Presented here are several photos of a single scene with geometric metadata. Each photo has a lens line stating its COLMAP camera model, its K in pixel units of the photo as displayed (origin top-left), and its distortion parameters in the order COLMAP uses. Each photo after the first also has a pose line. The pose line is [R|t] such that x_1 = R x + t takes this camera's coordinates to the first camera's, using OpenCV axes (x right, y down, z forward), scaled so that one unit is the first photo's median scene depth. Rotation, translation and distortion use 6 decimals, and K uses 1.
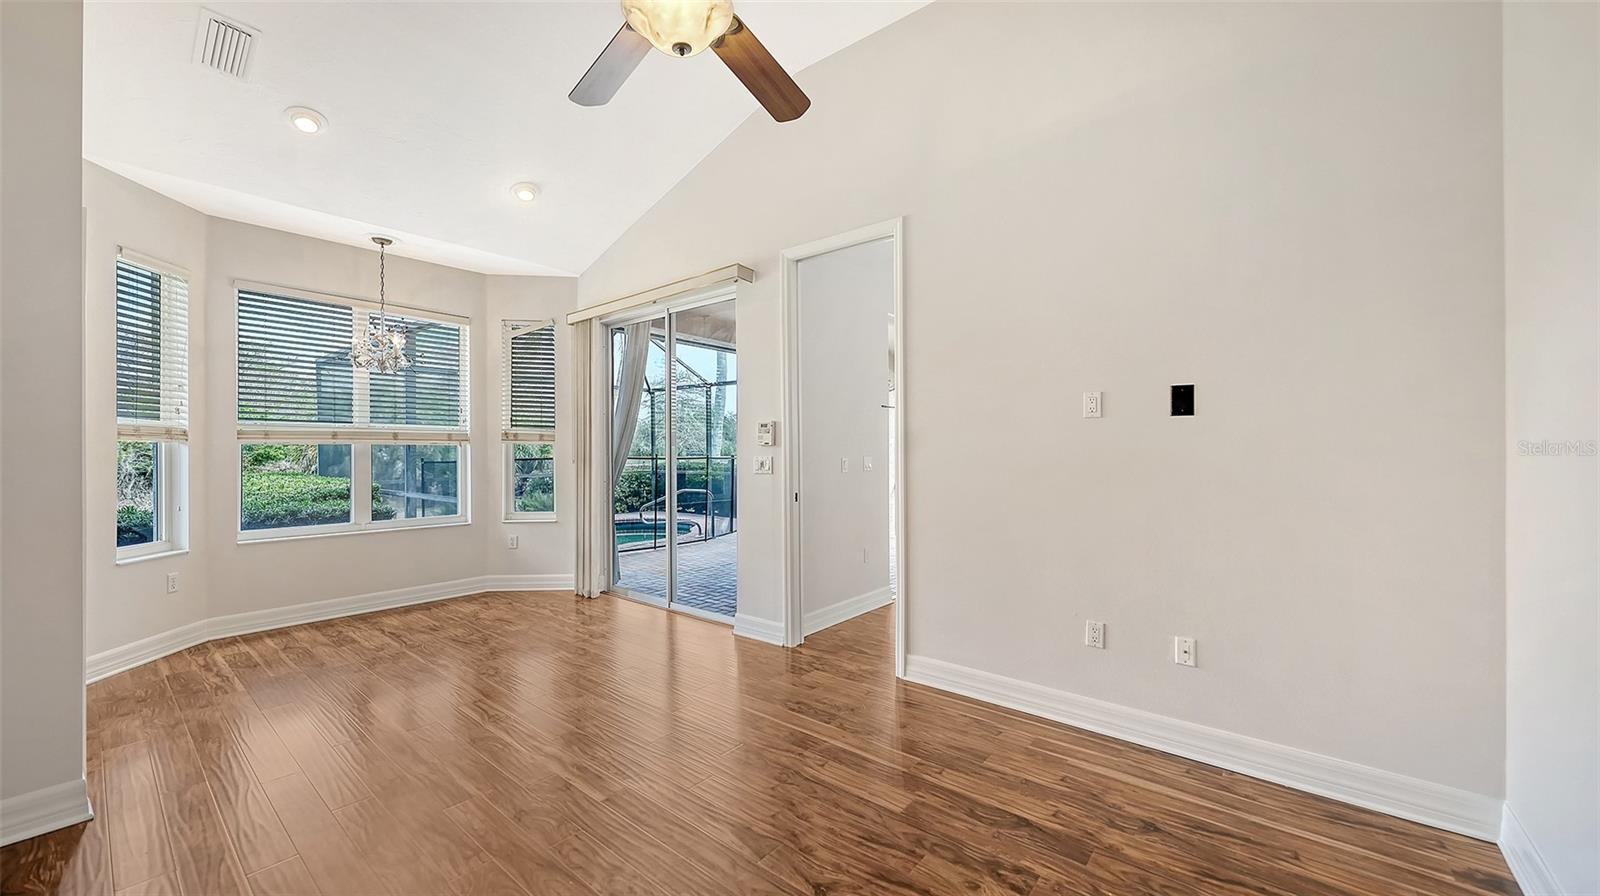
lens RADIAL K [[590.1, 0, 770.4], [0, 590.1, 439.9], [0, 0, 1]] dist [-0.003107, -0.000358]
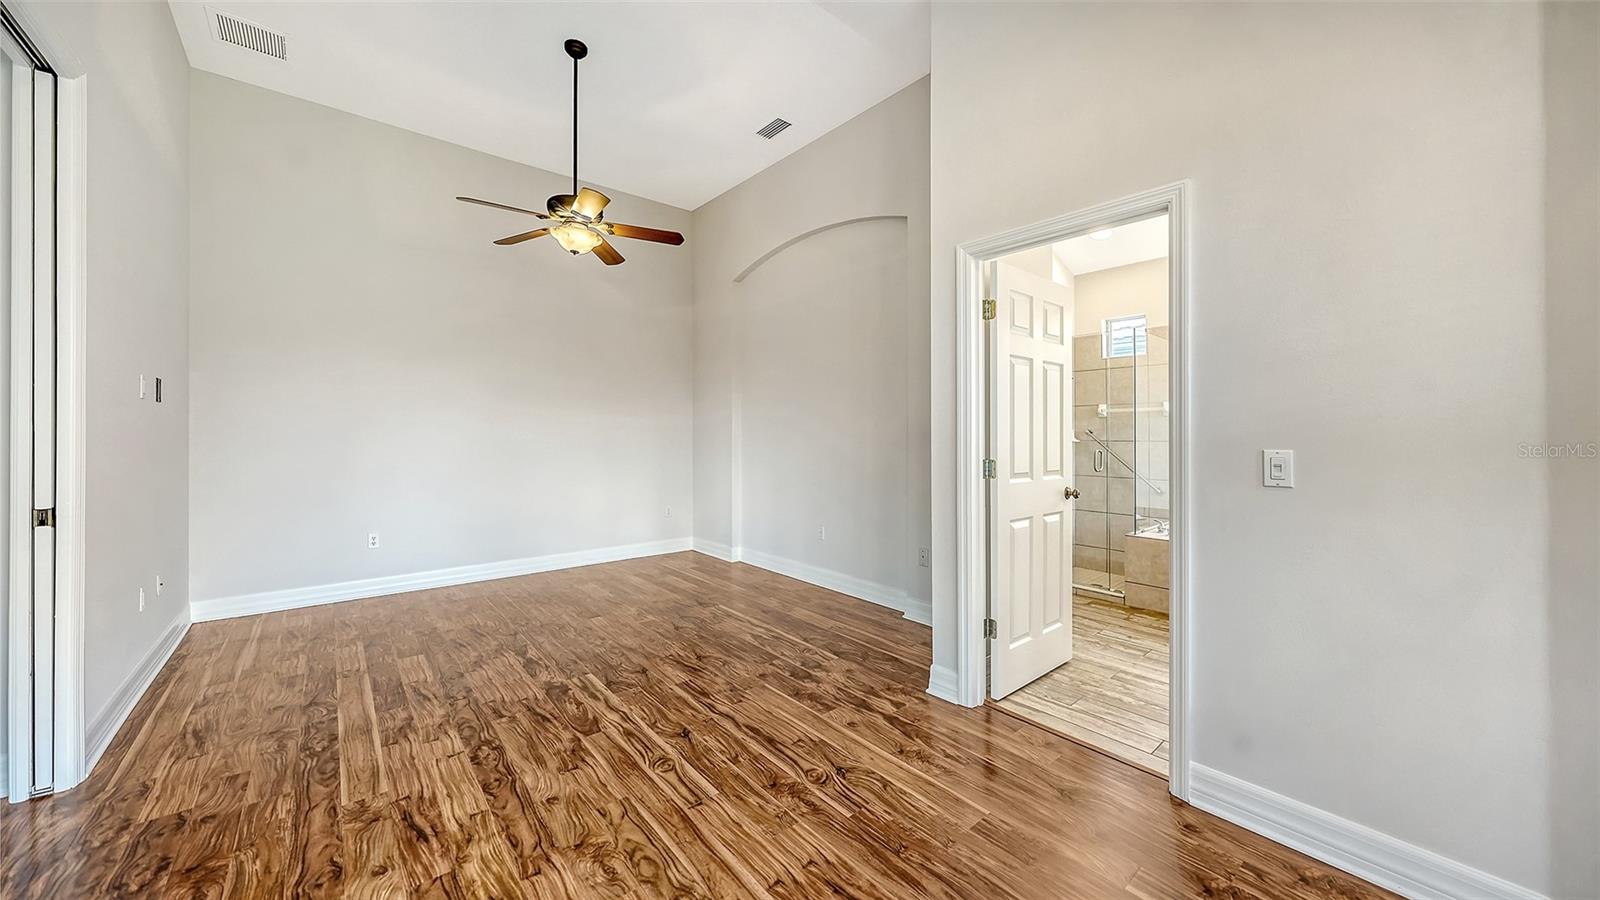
lens RADIAL K [[557.1, 0, 784.8], [0, 557.1, 433.1], [0, 0, 1]] dist [-0.003725, 0.000305]
pose [[-0.985614, -0.002623, 0.168992, -0.569941], [-0.006954, 0.999662, -0.025044, 0.029393], [-0.168869, -0.025858, -0.985299, 1.313976]]
